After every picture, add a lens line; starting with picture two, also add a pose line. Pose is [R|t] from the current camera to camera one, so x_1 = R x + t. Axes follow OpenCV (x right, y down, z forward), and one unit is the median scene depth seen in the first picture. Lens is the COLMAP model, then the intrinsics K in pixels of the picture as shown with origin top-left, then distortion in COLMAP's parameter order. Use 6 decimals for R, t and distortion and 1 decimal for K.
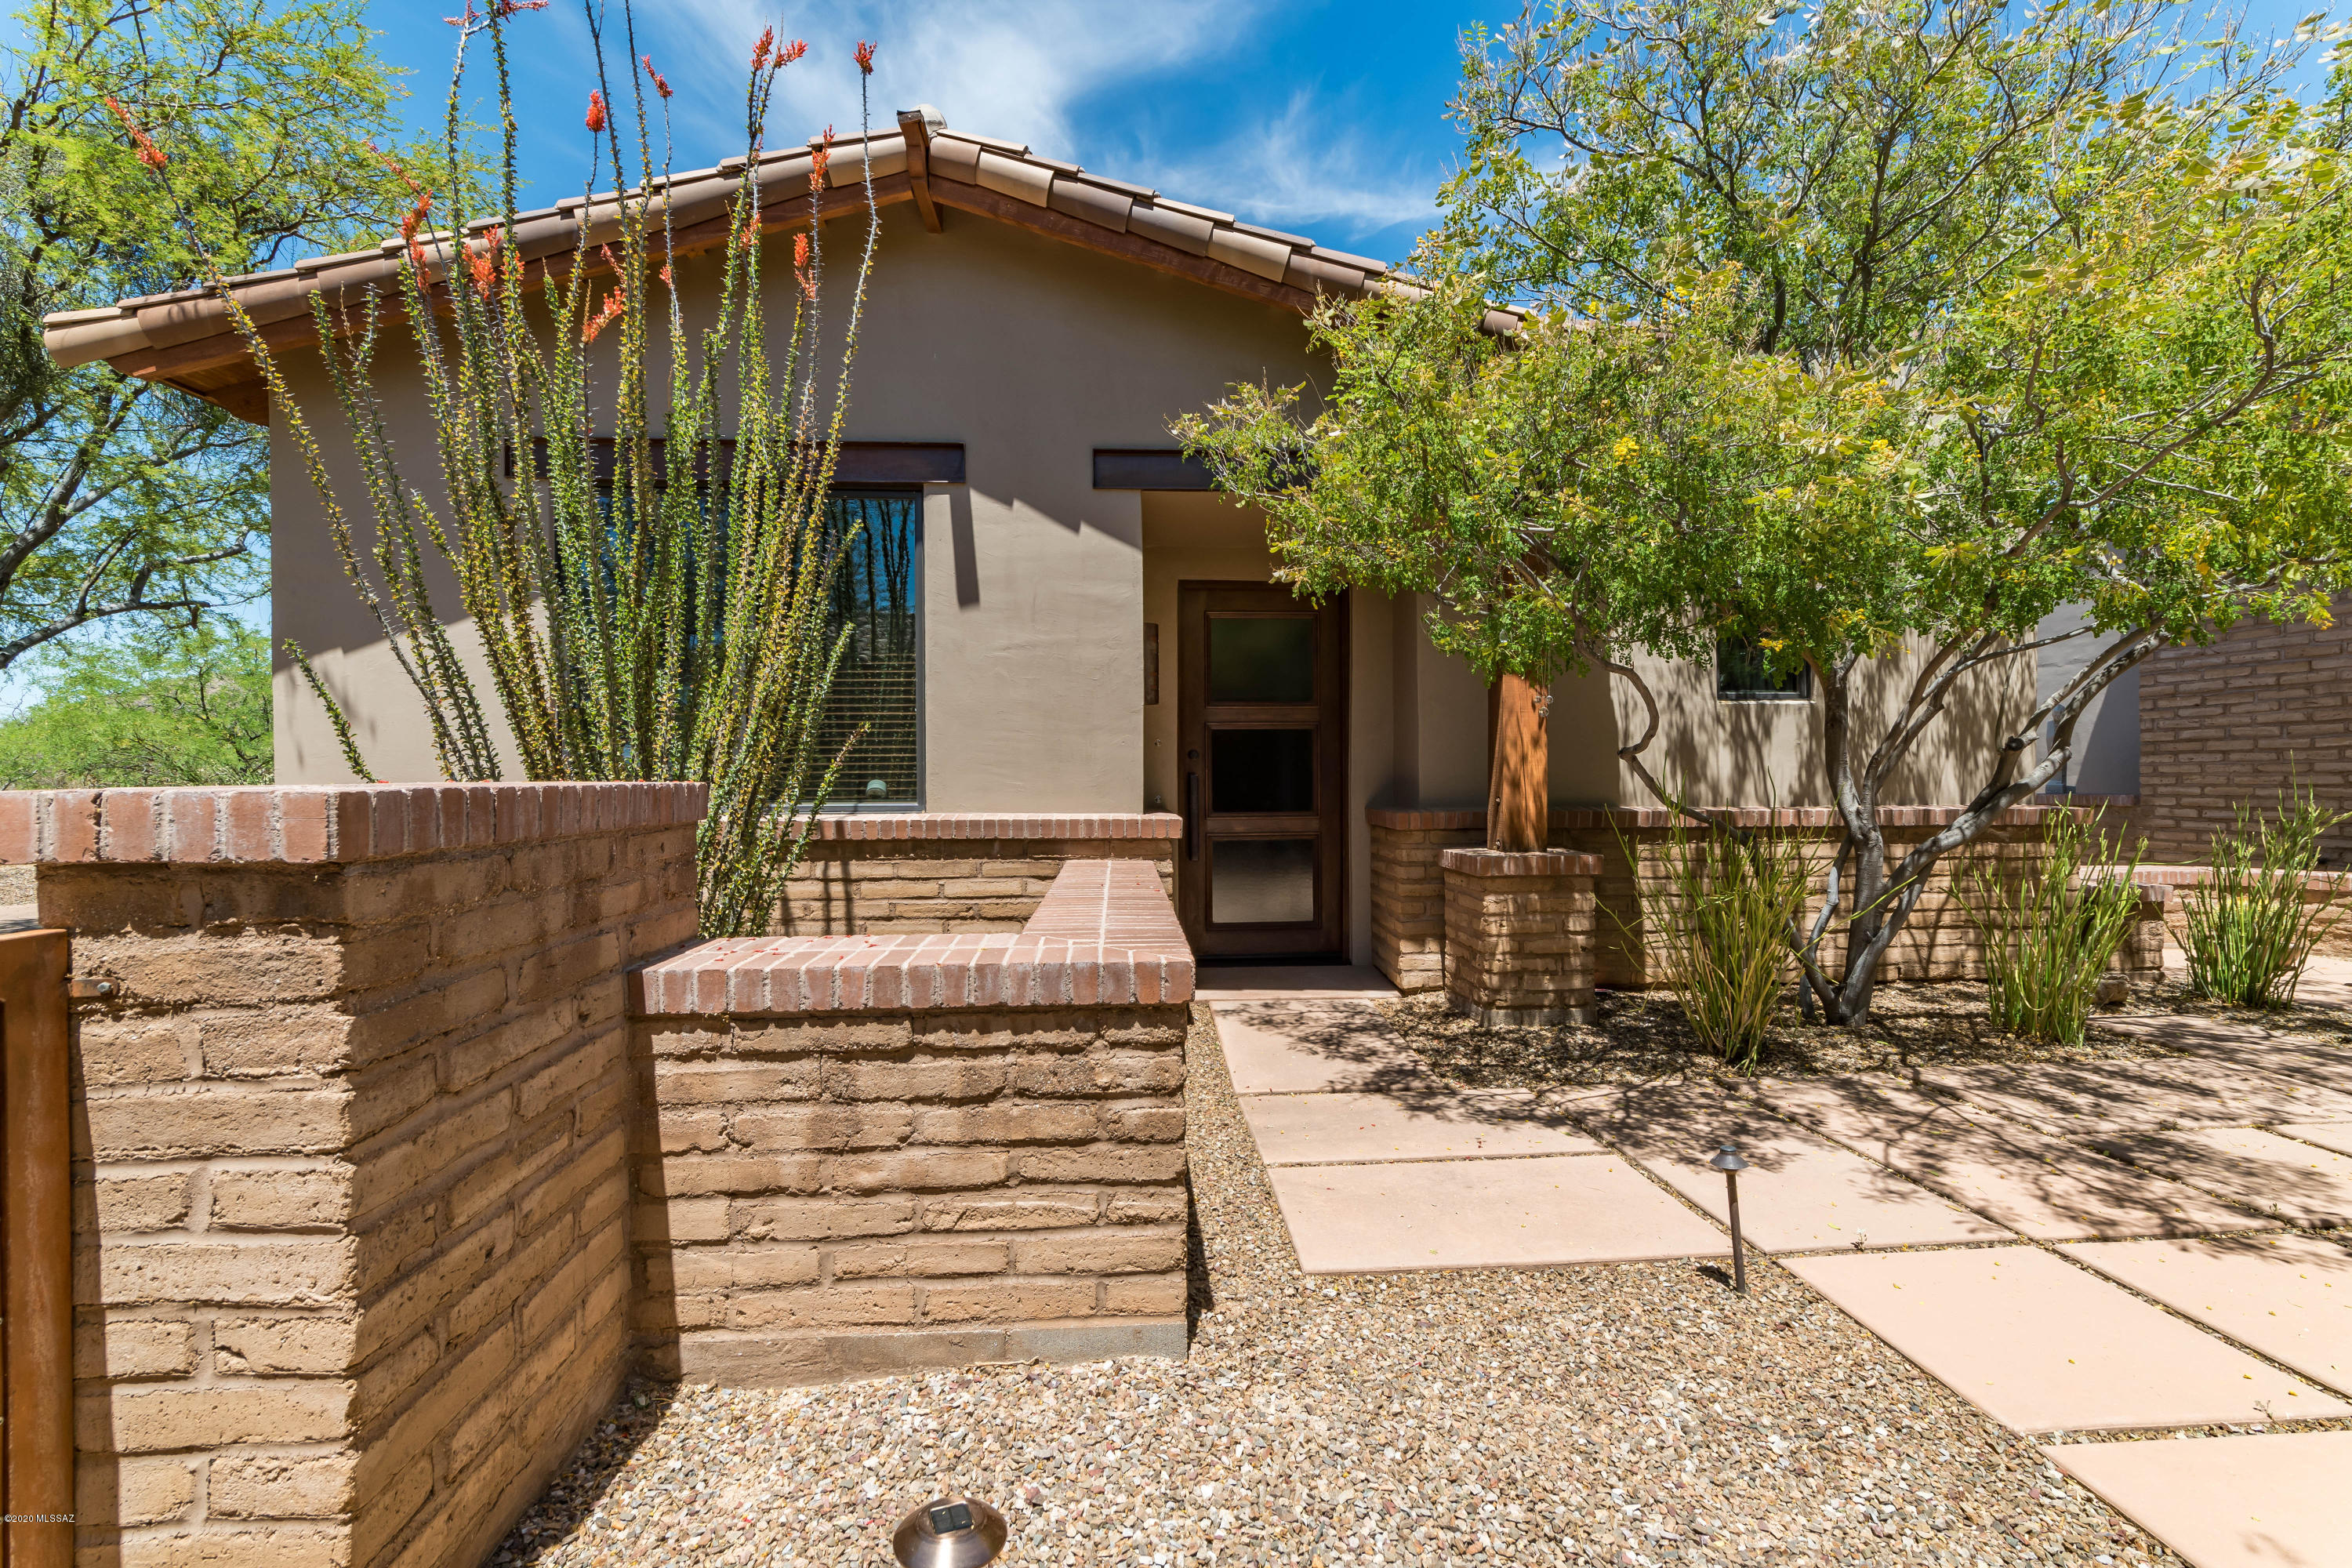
lens RADIAL K [[1021.3, 0, 1182.7], [0, 1021.3, 773.6], [0, 0, 1]] dist [0.000422, 0.000161]
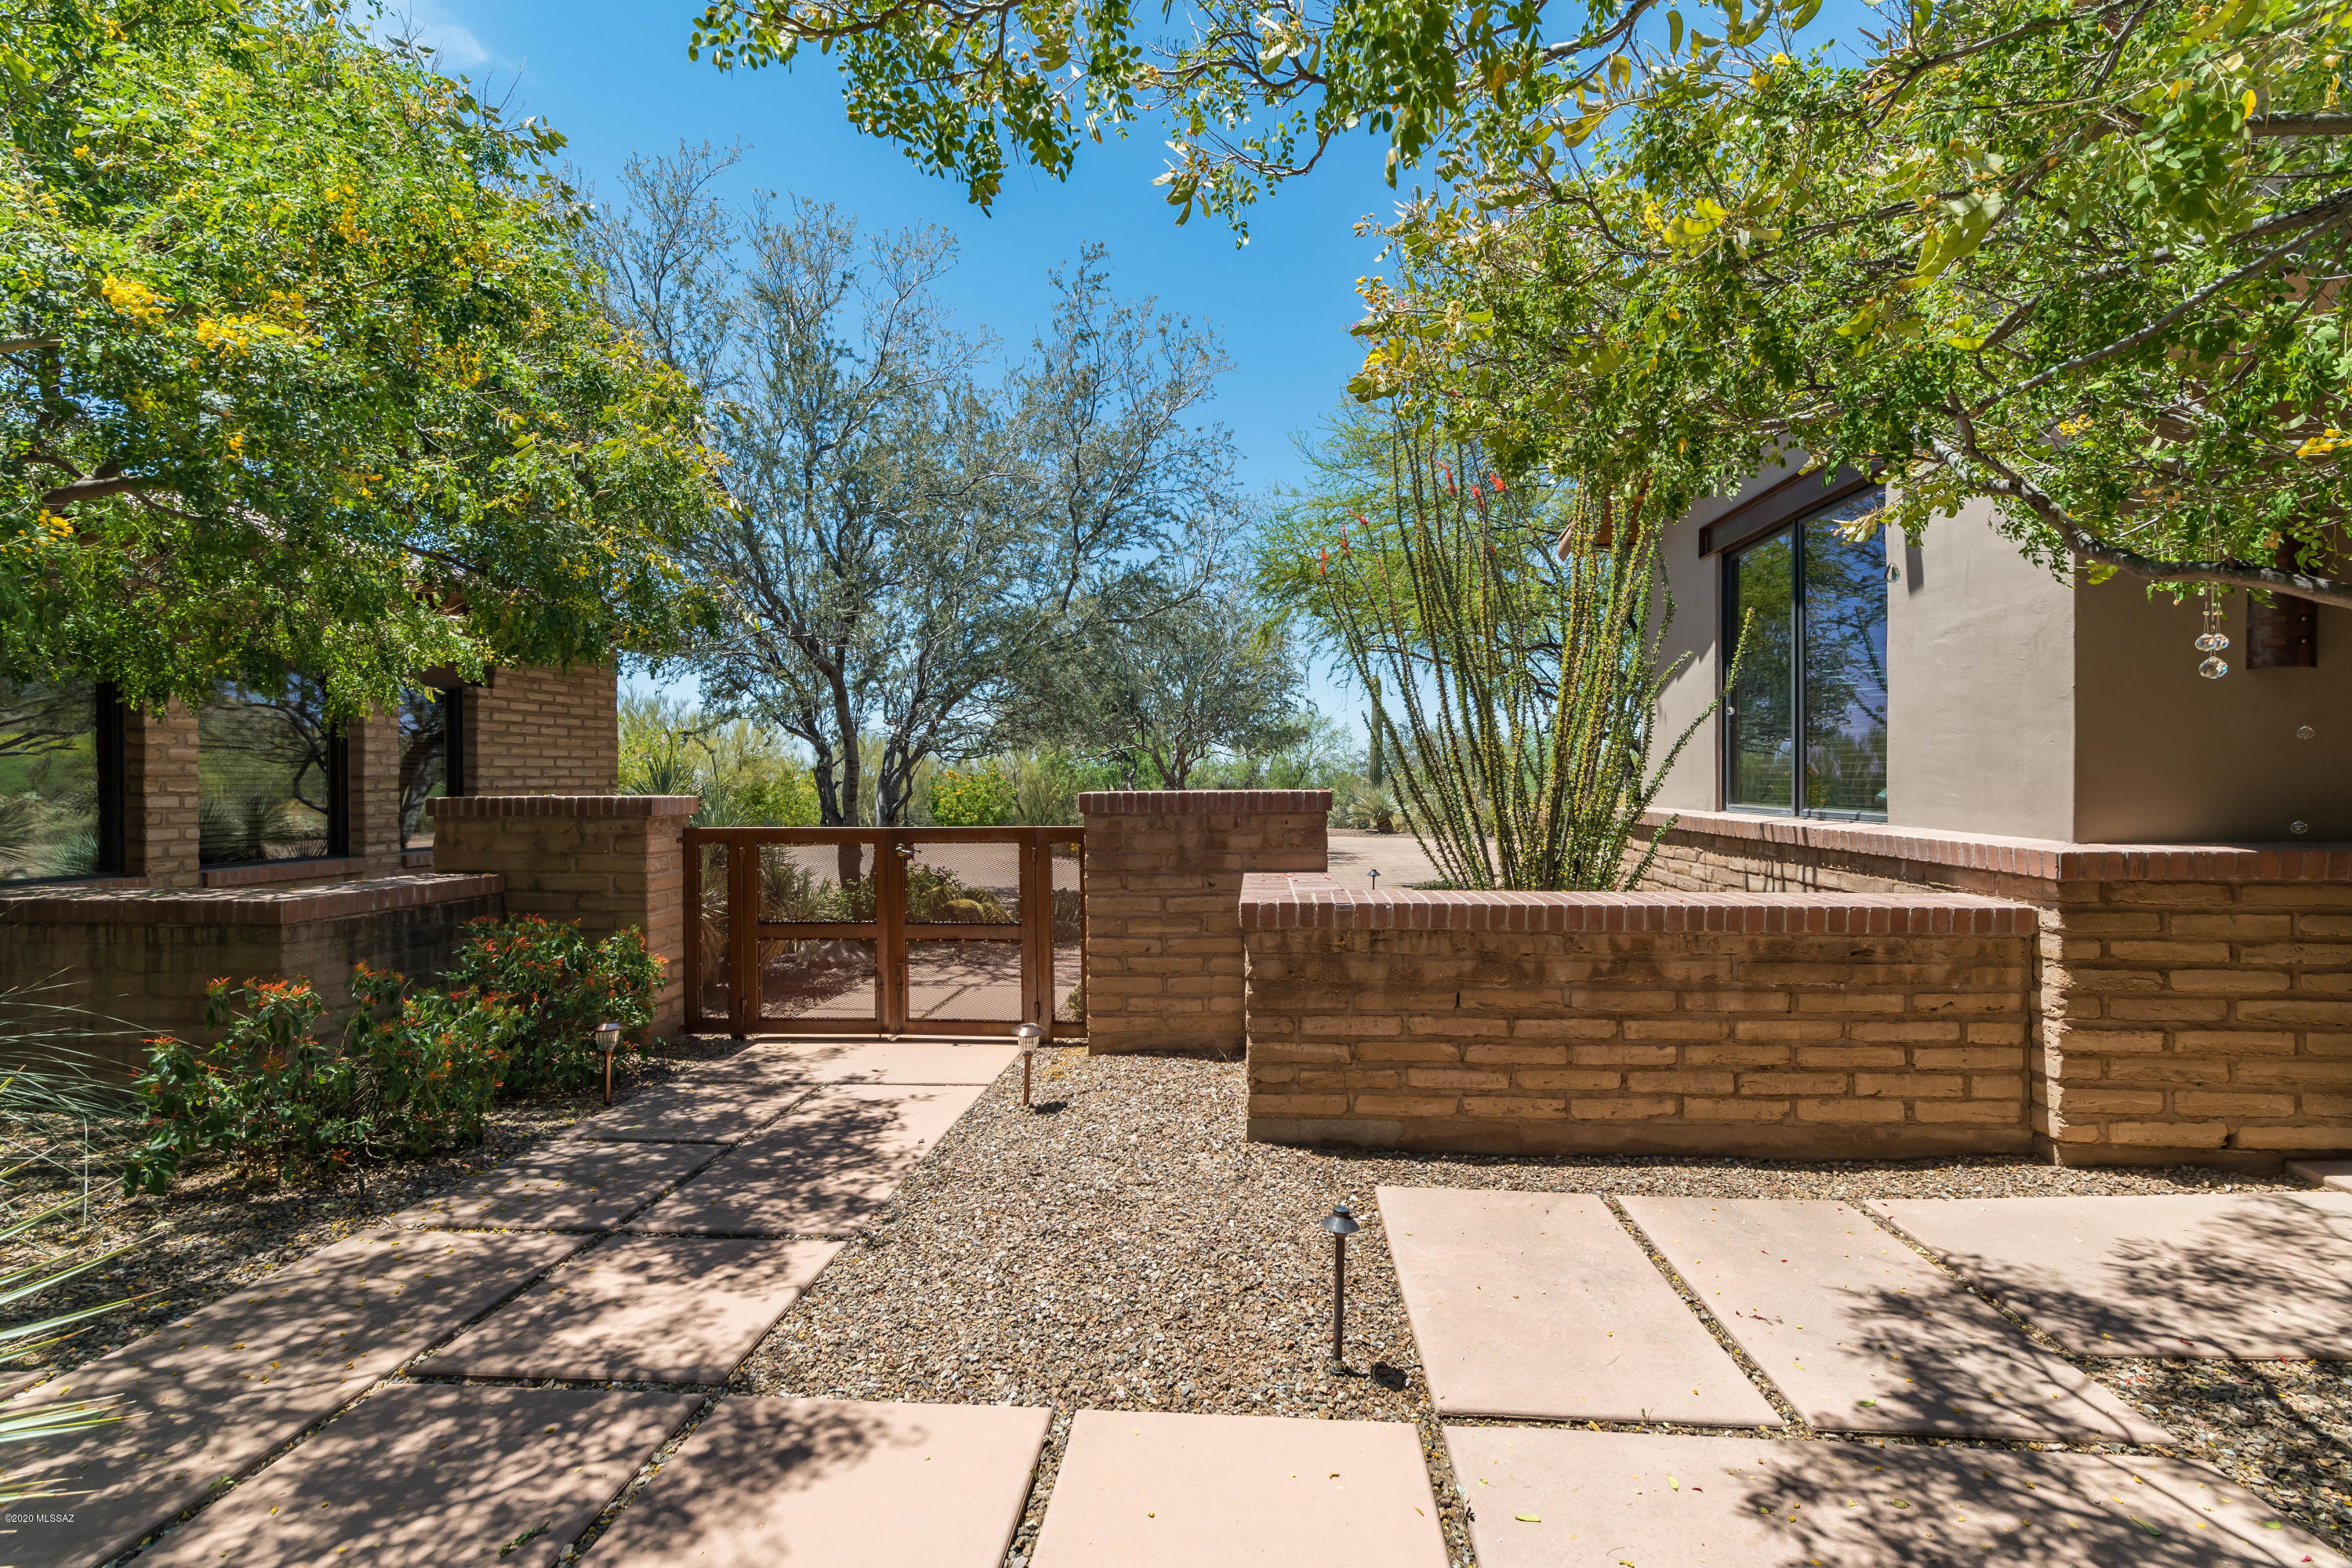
lens RADIAL K [[1021.3, 0, 1182.6], [0, 1021.3, 784.0], [0, 0, 1]] dist [0.000422, 0.000161]
pose [[-0.146349, 0.014406, -0.989128, 0.852317], [0.008775, 0.999874, 0.013264, -0.018431], [0.989194, -0.006739, -0.146456, 0.575469]]
